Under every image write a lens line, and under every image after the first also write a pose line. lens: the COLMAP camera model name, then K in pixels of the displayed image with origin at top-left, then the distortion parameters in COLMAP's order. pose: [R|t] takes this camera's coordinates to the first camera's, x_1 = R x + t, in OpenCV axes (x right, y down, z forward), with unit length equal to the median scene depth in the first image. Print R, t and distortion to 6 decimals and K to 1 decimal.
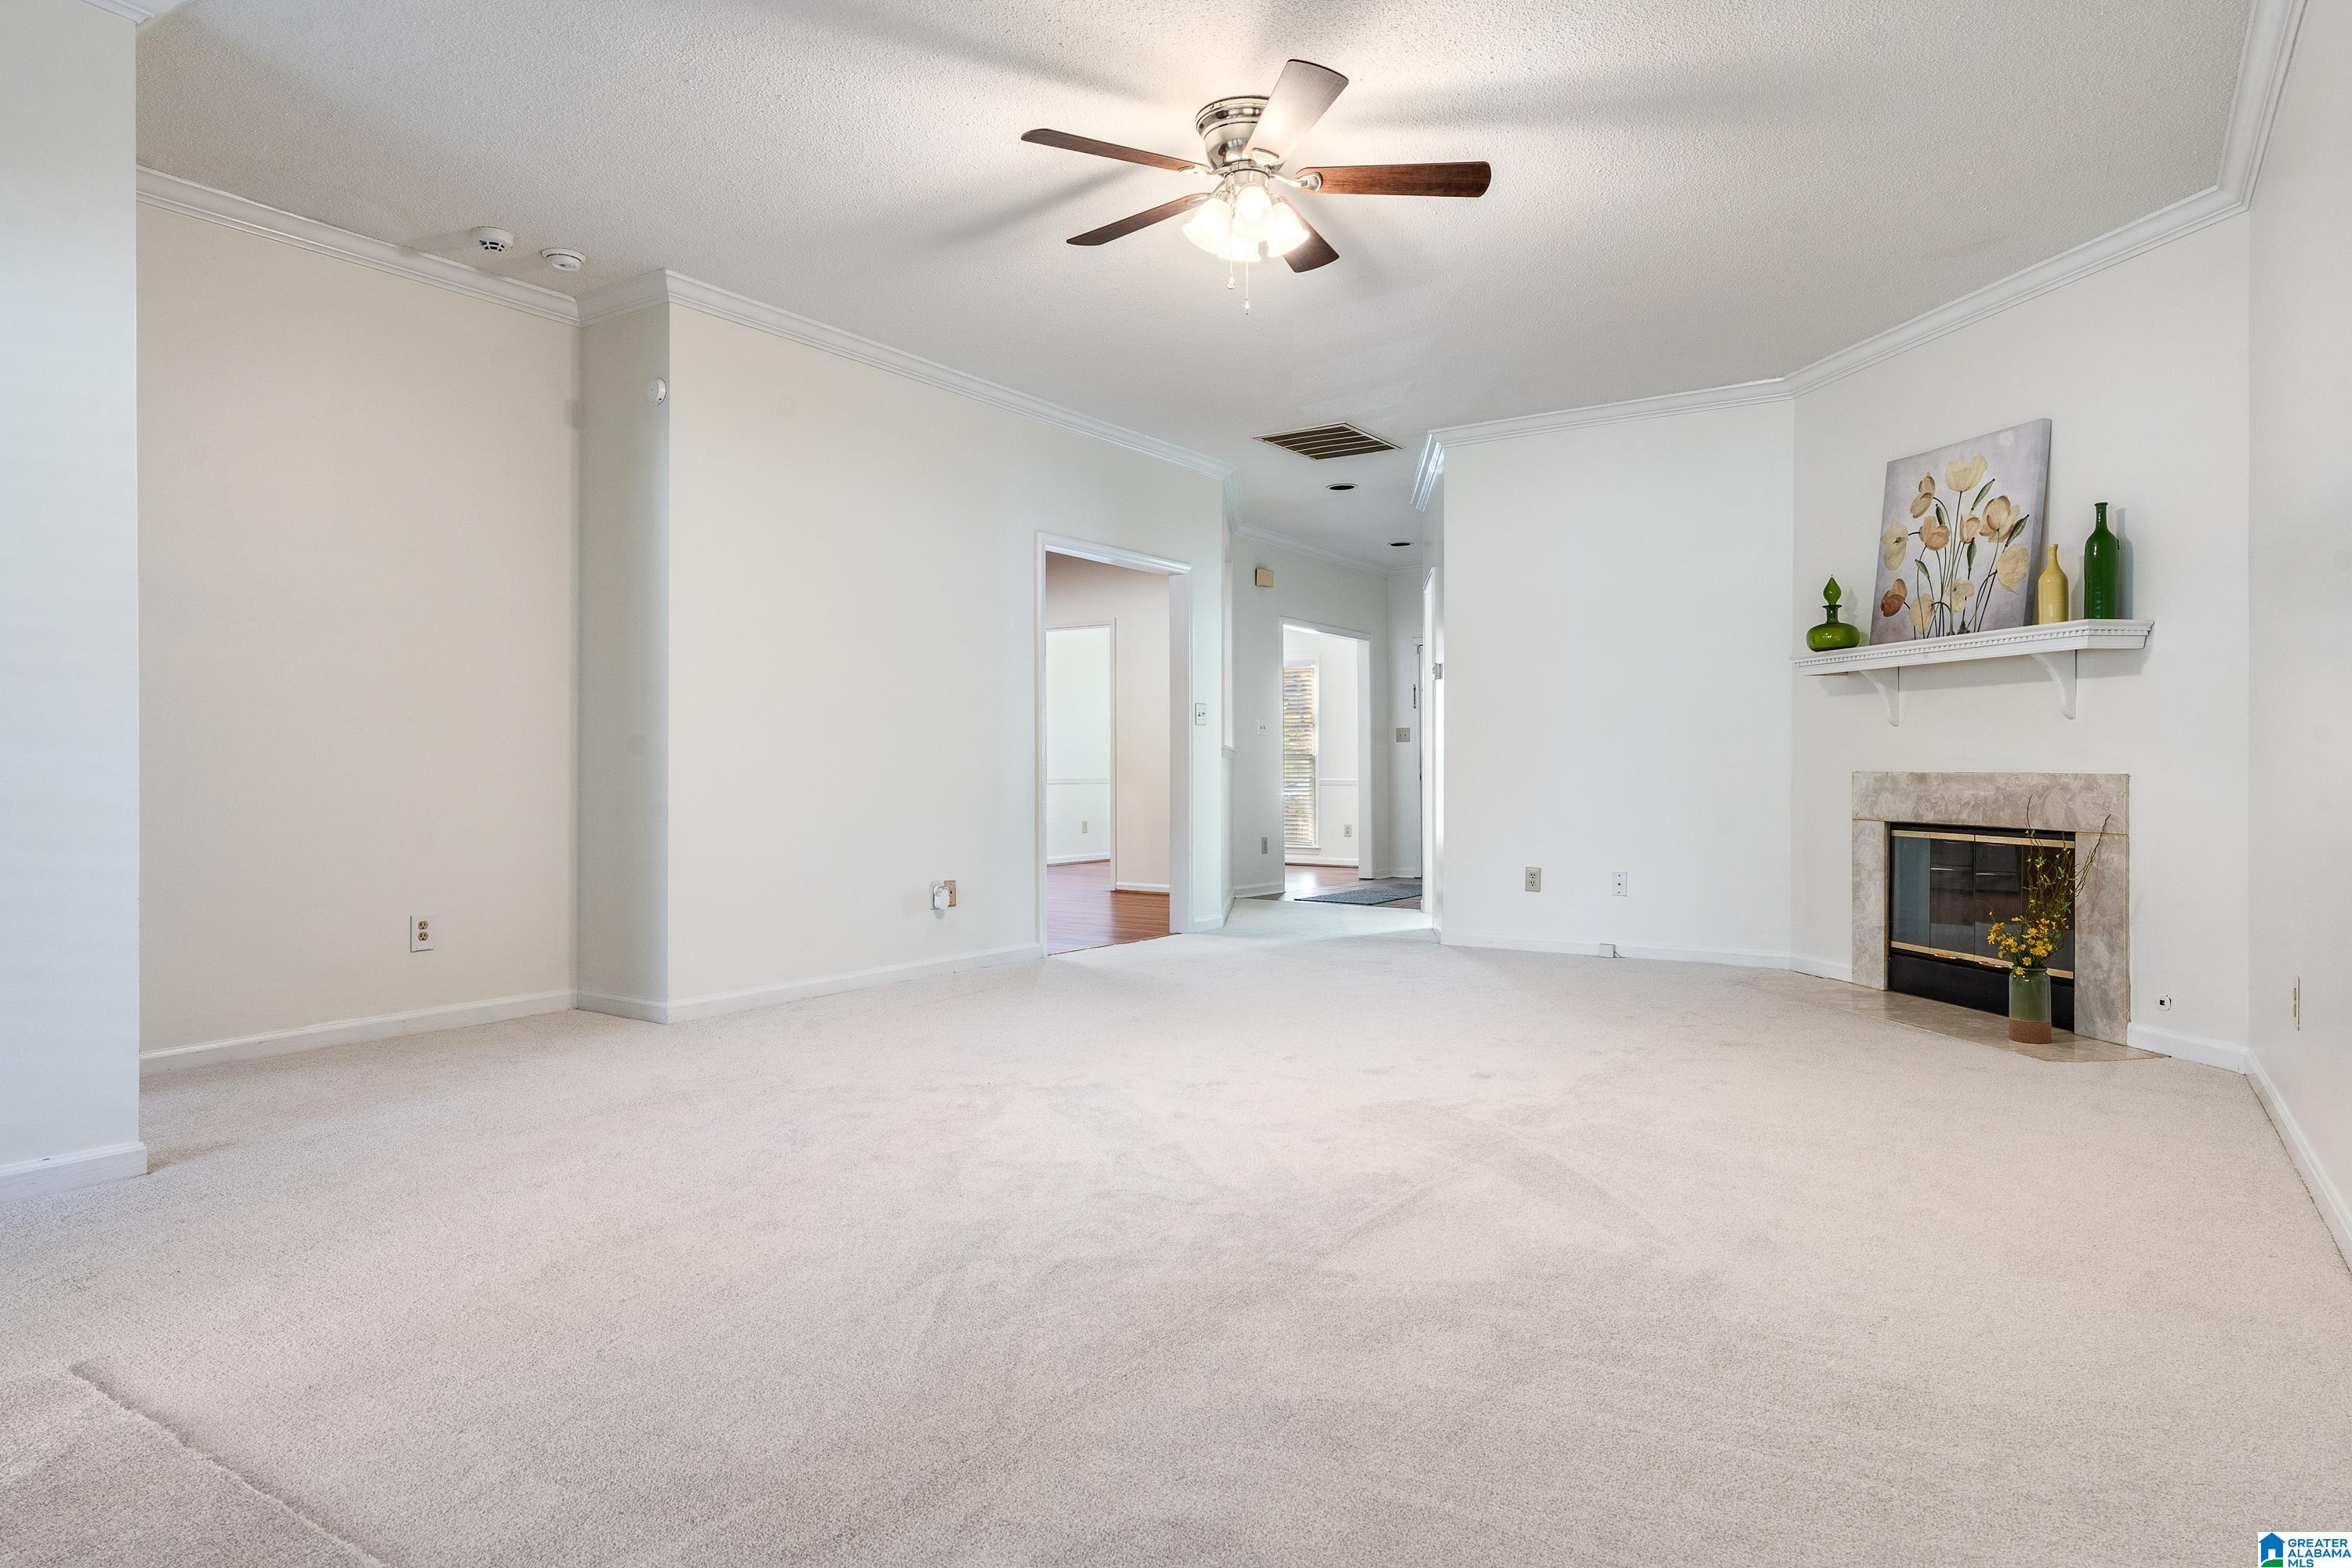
lens RADIAL K [[1378.4, 0, 1193.7], [0, 1378.4, 767.4], [0, 0, 1]] dist [-0.003136, -0.000310]
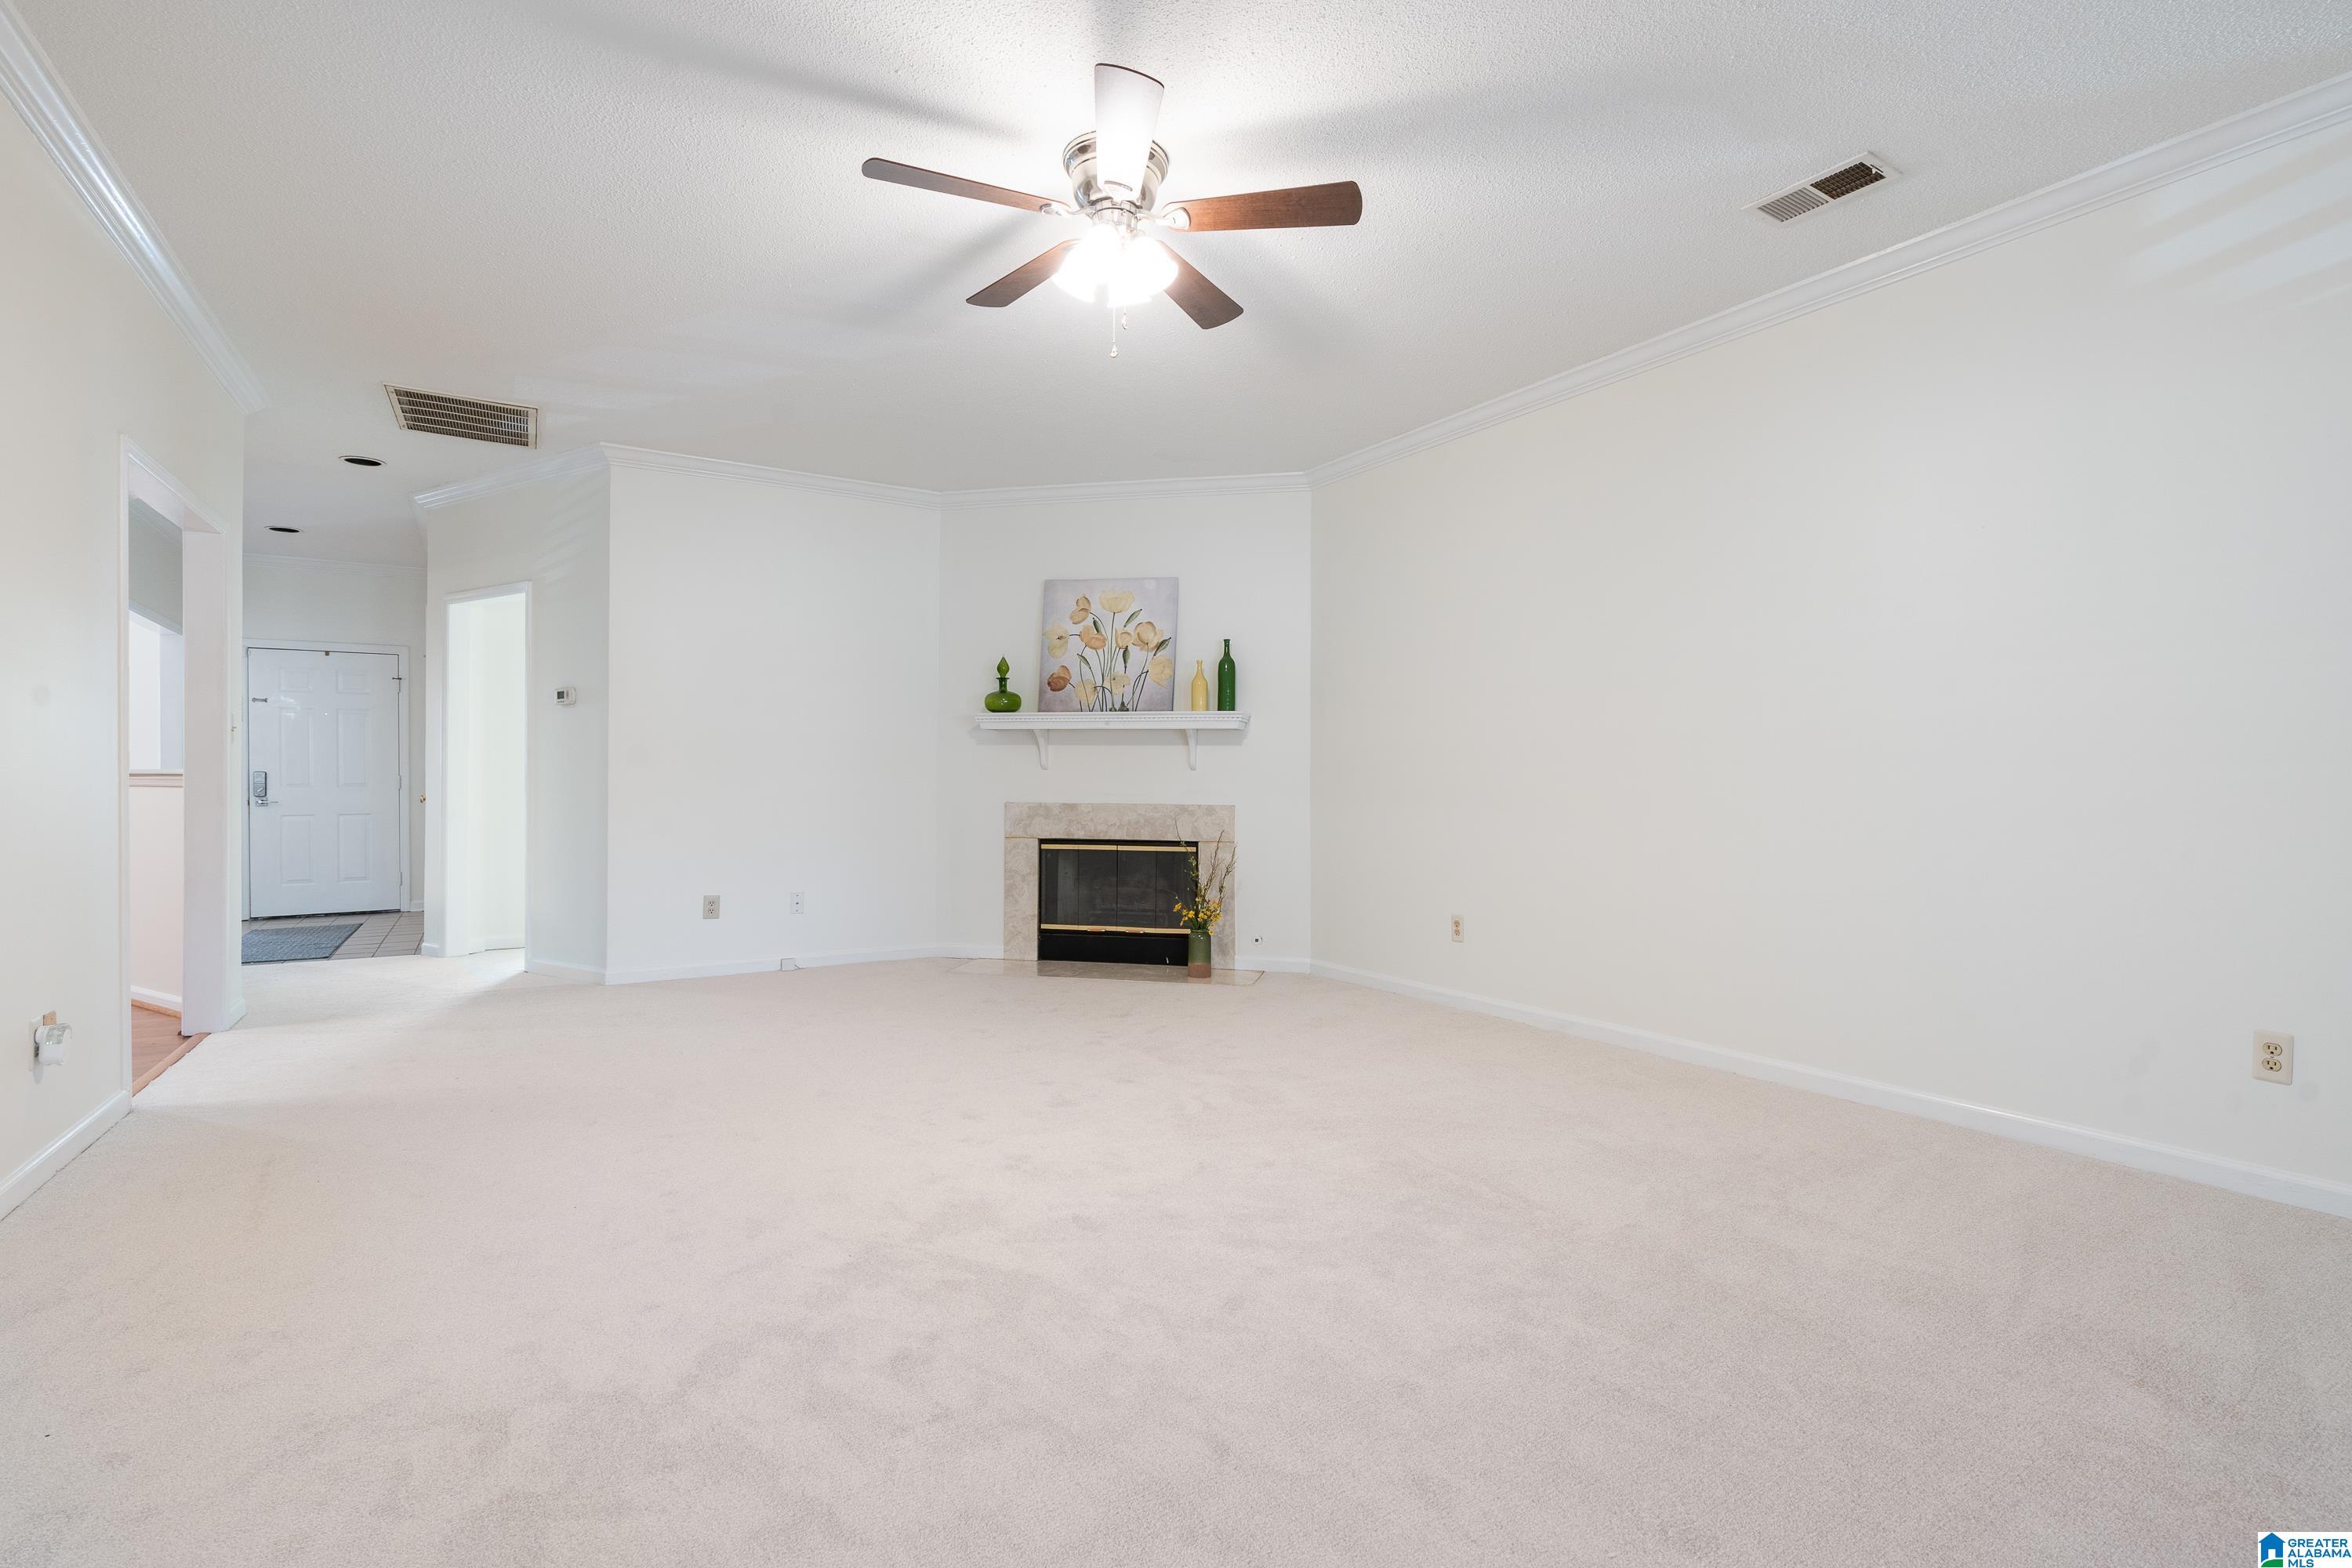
lens RADIAL K [[1071.9, 0, 1190.7], [0, 1071.9, 781.8], [0, 0, 1]] dist [-0.004966, -0.000271]
pose [[0.411316, 0.003264, 0.911487, -0.444579], [-0.005977, 0.999982, -0.000884, -0.018796], [-0.911473, -0.005084, 0.411328, 0.445441]]
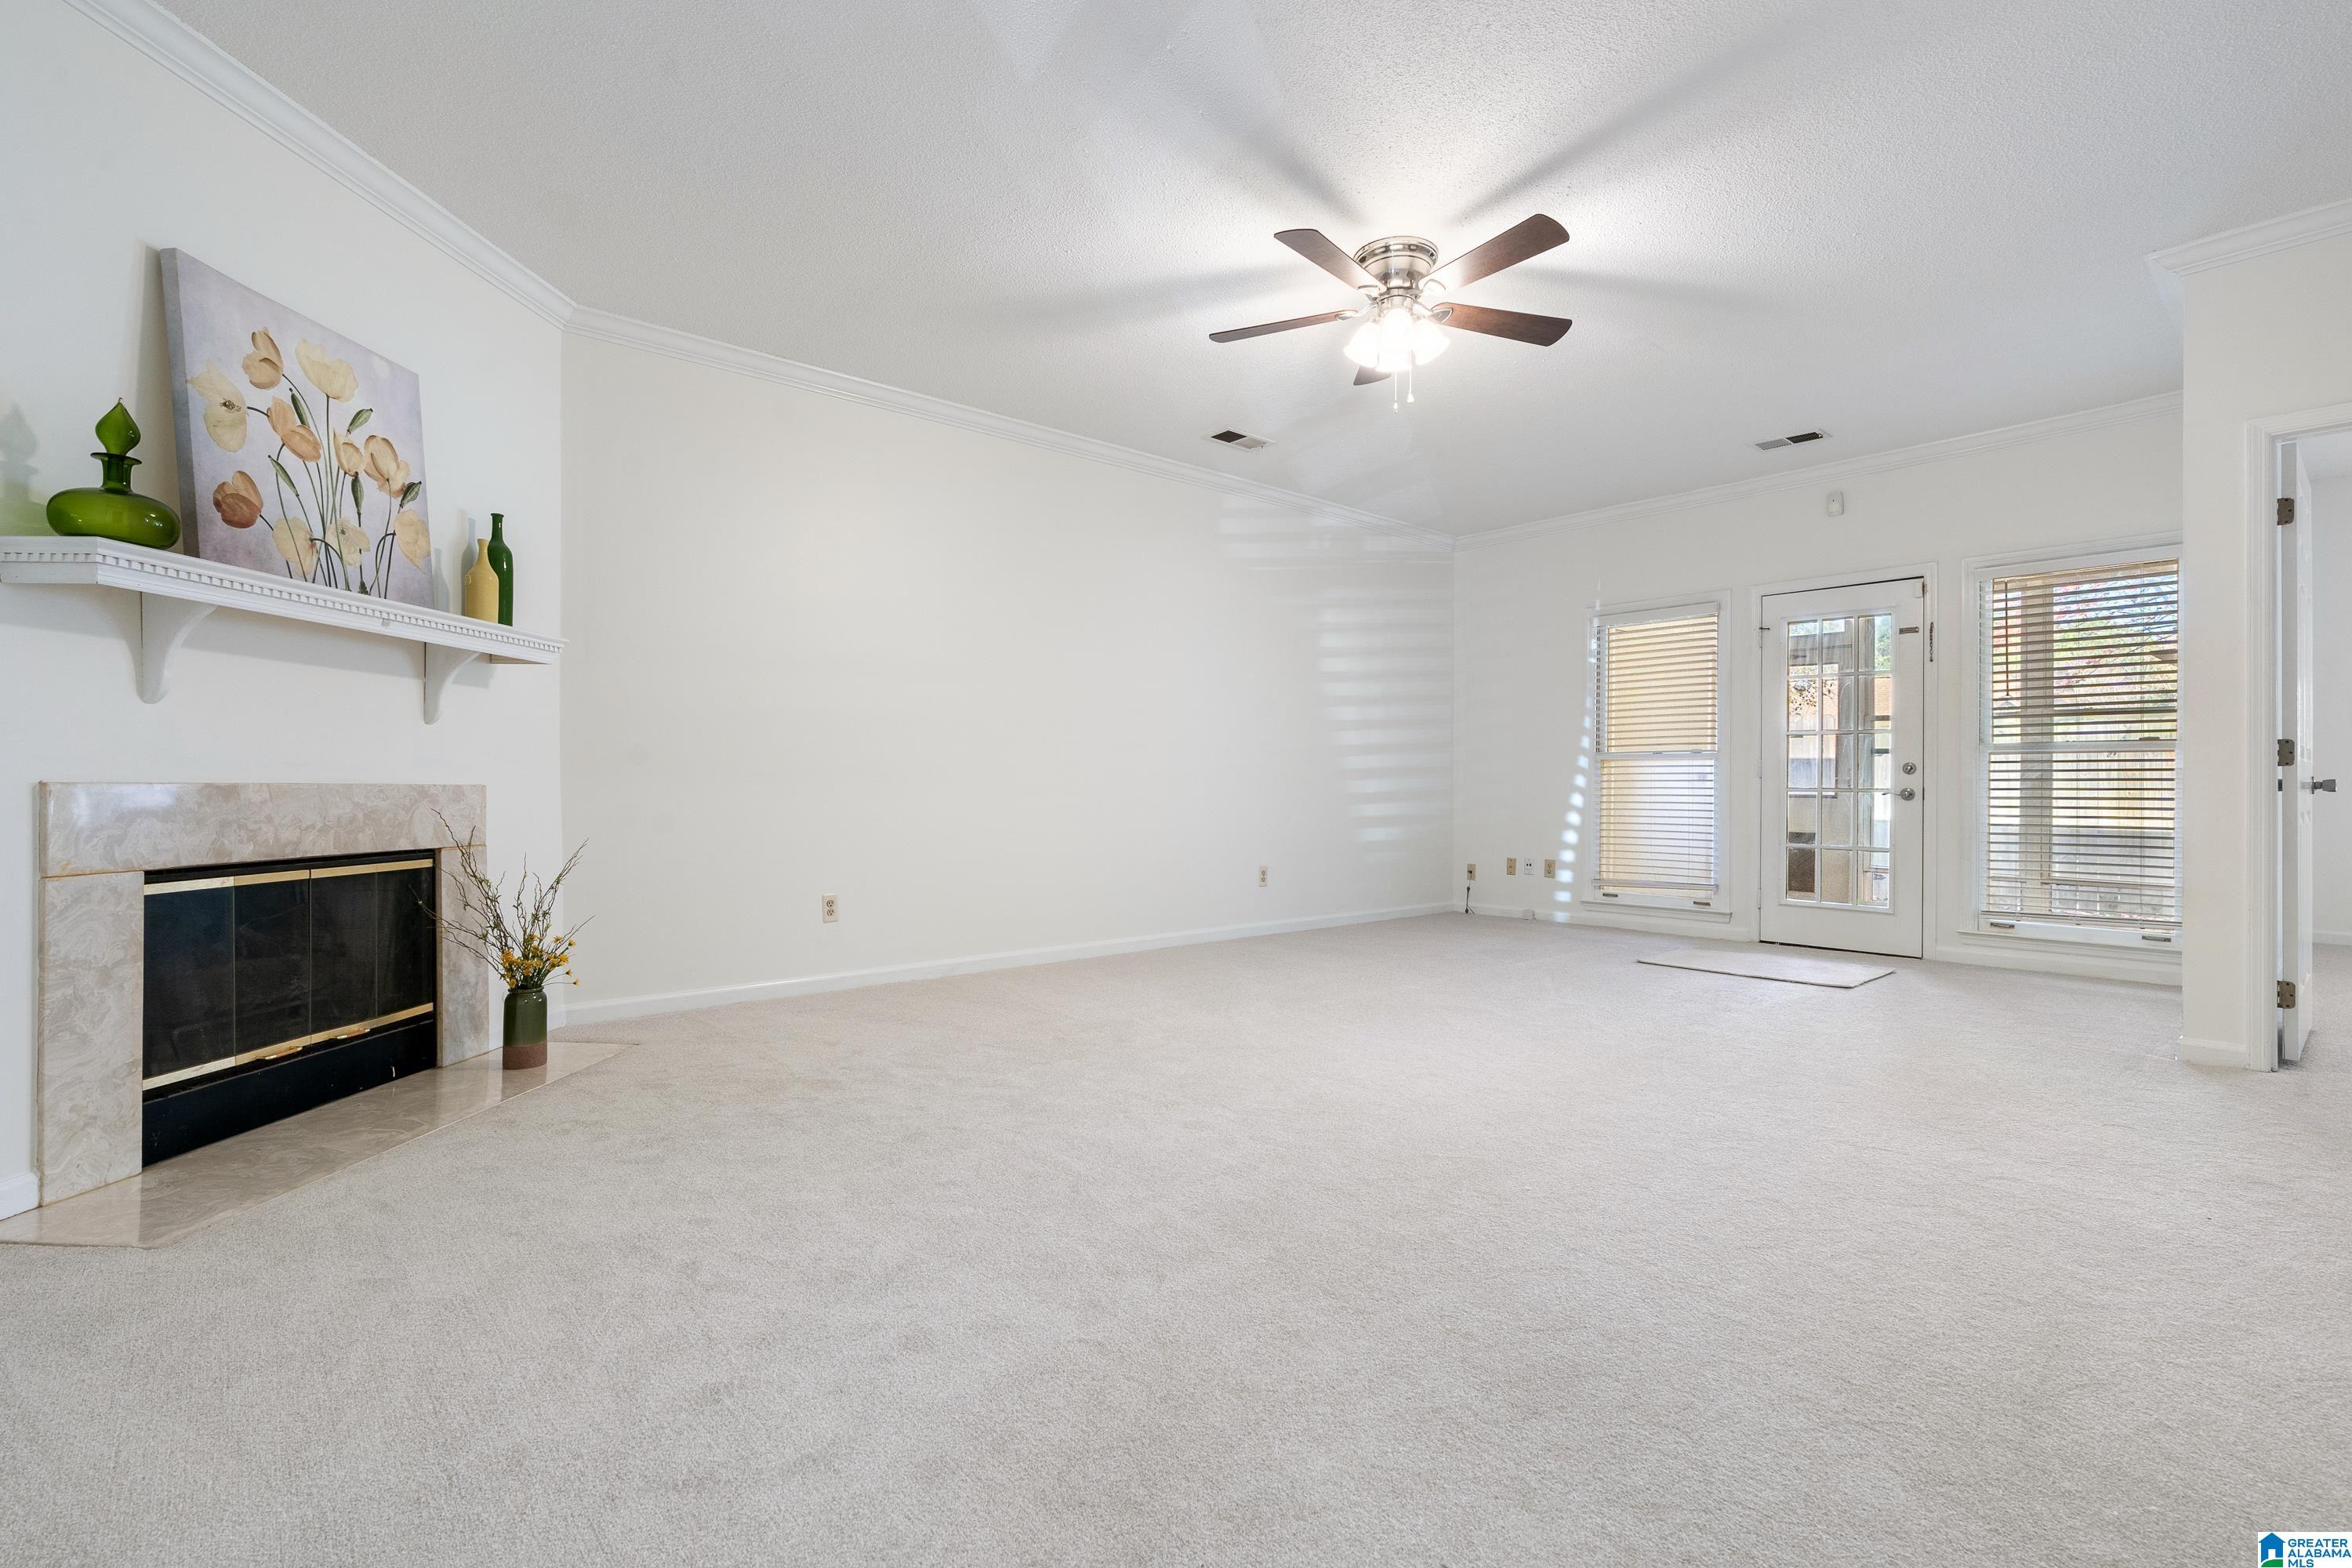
lens RADIAL K [[1071.9, 0, 1166.3], [0, 1071.9, 777.5], [0, 0, 1]] dist [-0.004966, -0.000271]
pose [[-0.958493, -0.000569, 0.285115, -0.024798], [-0.002895, 0.999966, -0.007736, 0.003531], [-0.285101, -0.008240, -0.958462, 1.385663]]
